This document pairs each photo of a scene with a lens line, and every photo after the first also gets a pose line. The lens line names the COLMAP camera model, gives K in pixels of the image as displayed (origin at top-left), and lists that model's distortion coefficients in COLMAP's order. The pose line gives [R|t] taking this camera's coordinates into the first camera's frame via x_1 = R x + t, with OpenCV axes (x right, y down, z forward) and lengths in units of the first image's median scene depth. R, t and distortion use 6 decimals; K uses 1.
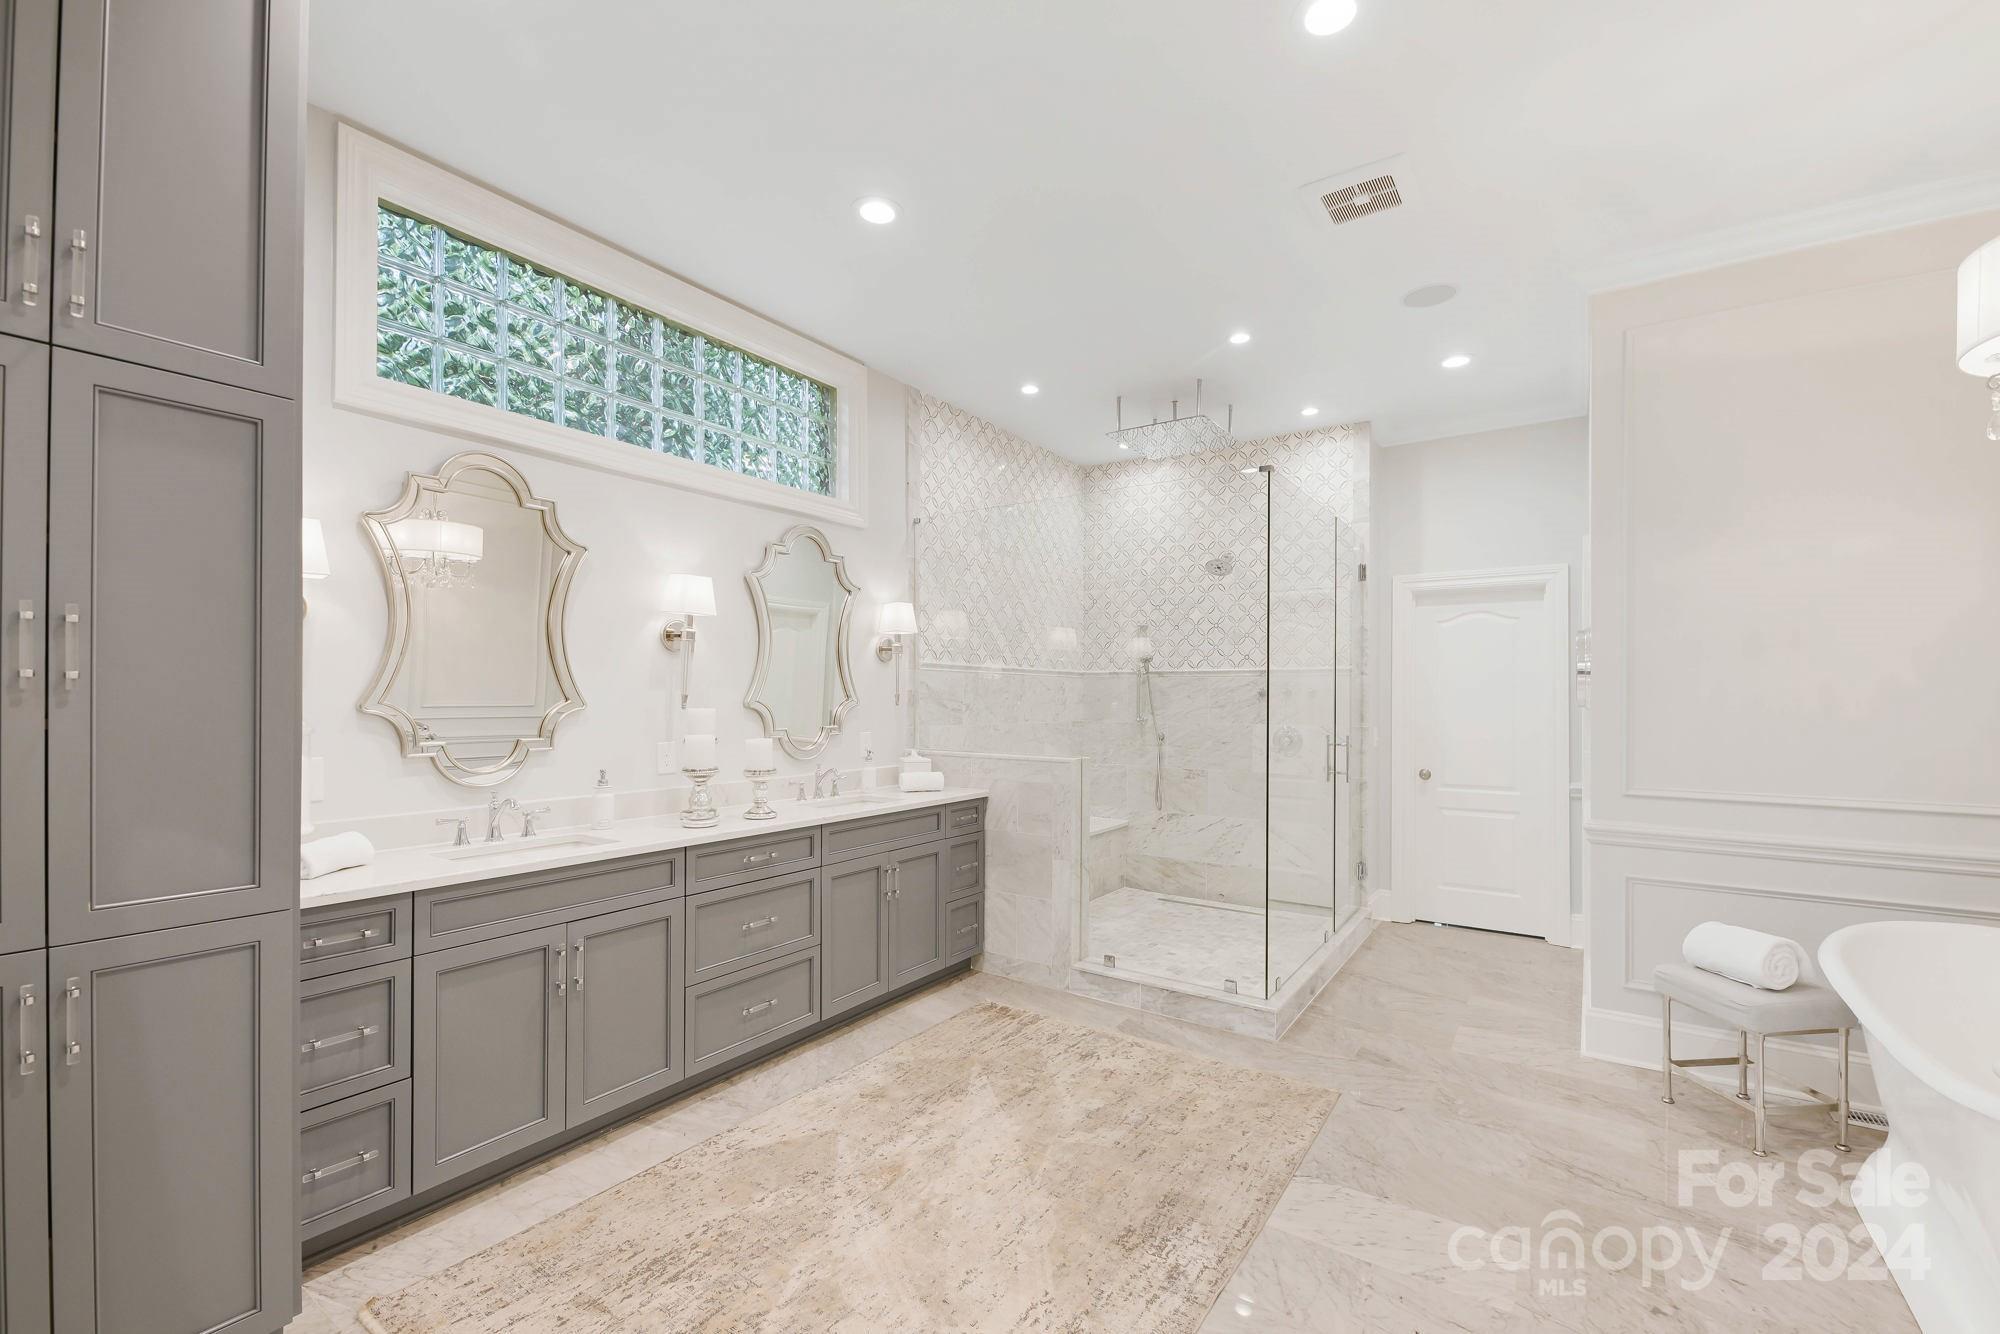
lens RADIAL K [[829.5, 0, 1054.9], [0, 829.5, 694.8], [0, 0, 1]] dist [-0.000223, -0.000120]
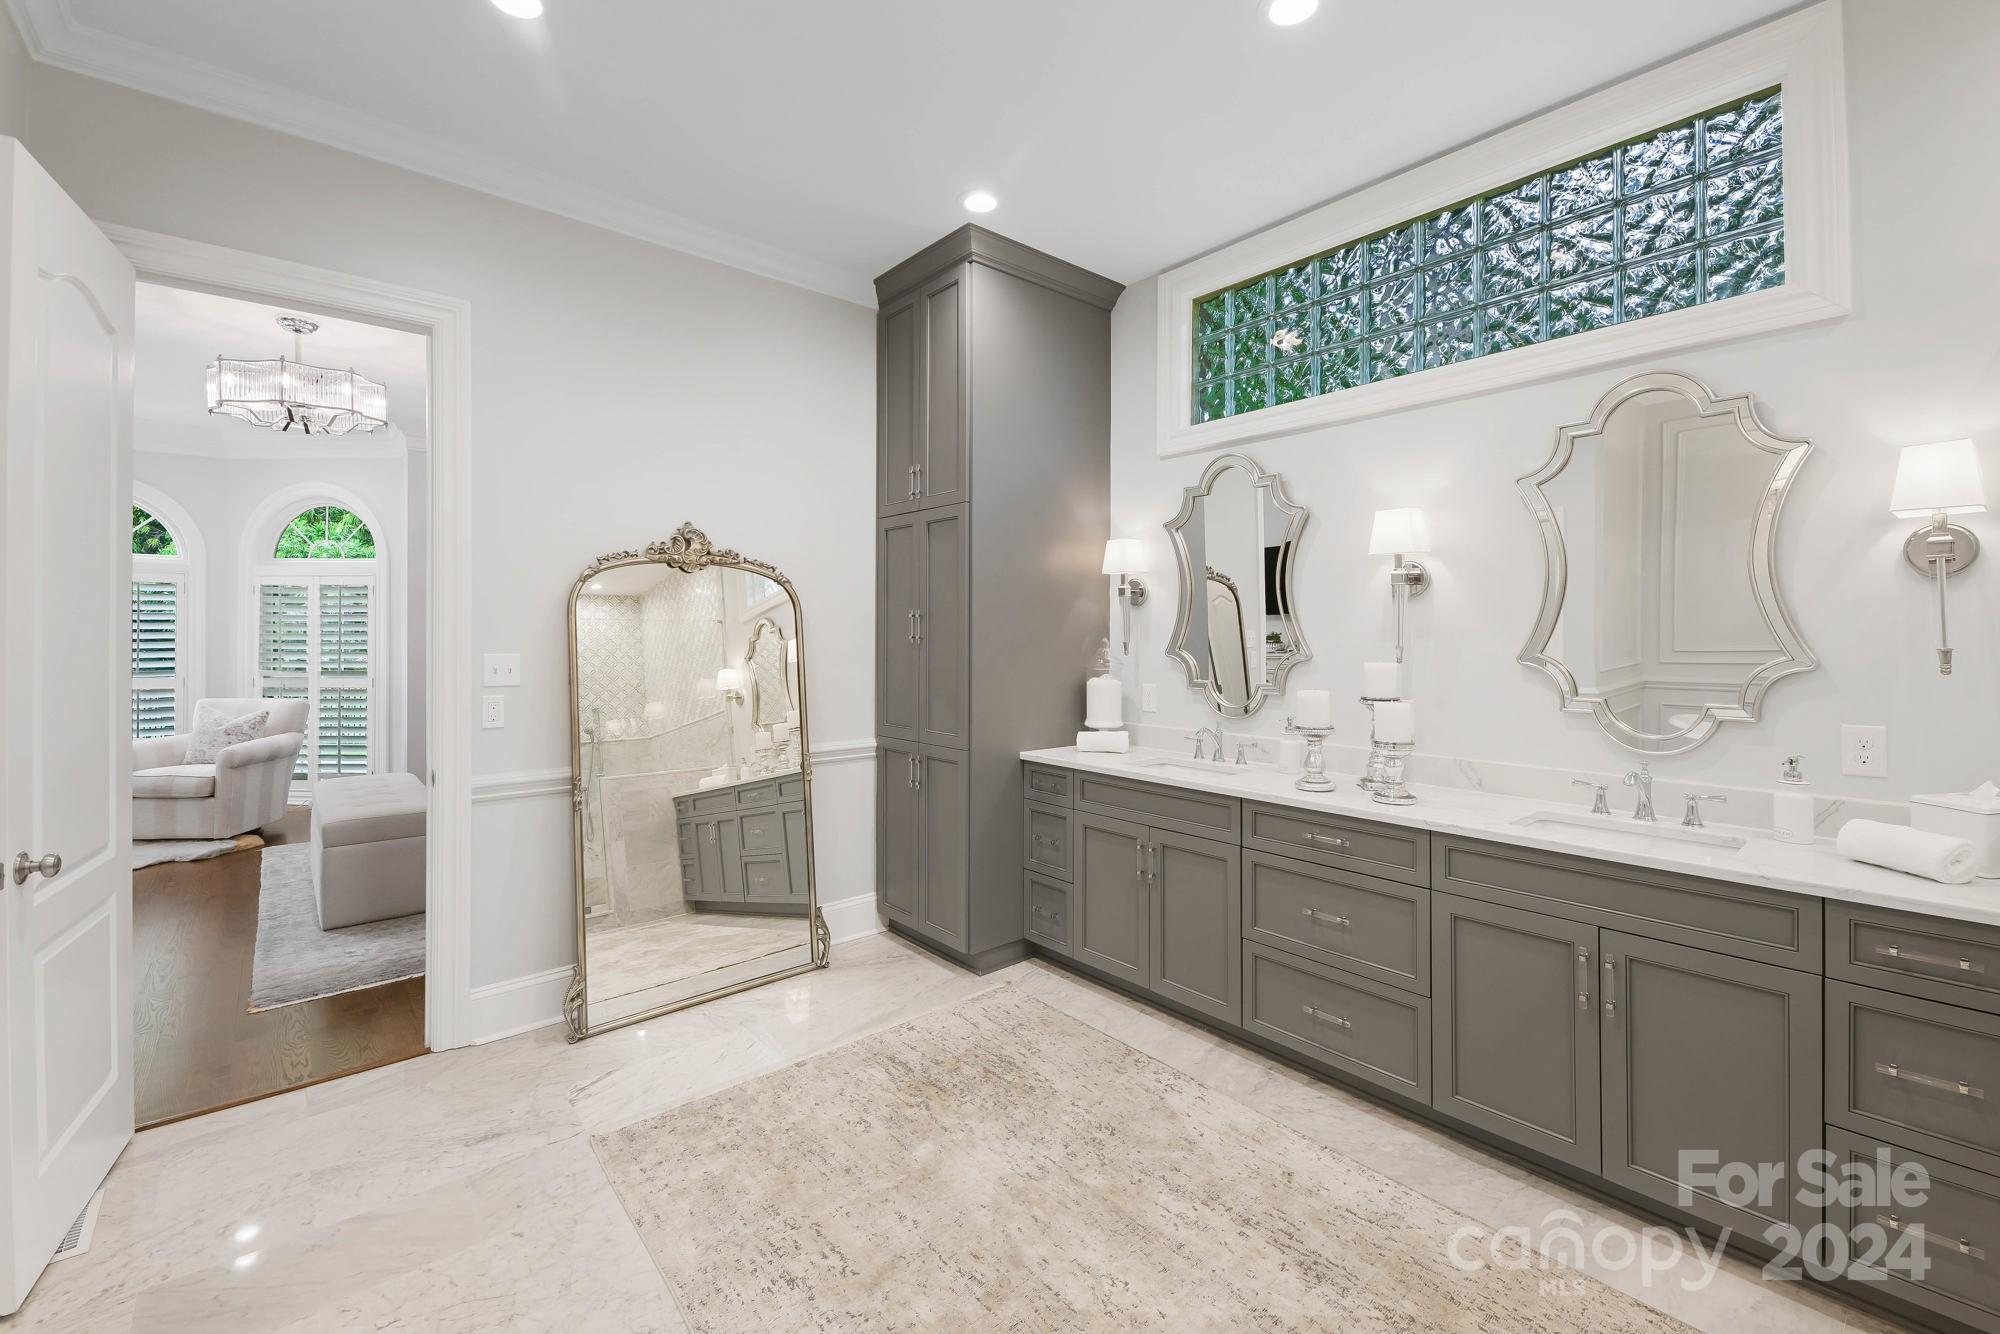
lens RADIAL K [[817.0, 0, 1010.5], [0, 817.0, 651.2], [0, 0, 1]] dist [0.001420, -0.000225]
pose [[-0.296714, 0.002813, -0.954962, 0.553398], [-0.004619, 0.999980, 0.004381, 0.001534], [0.954955, 0.005711, -0.296695, 0.968003]]
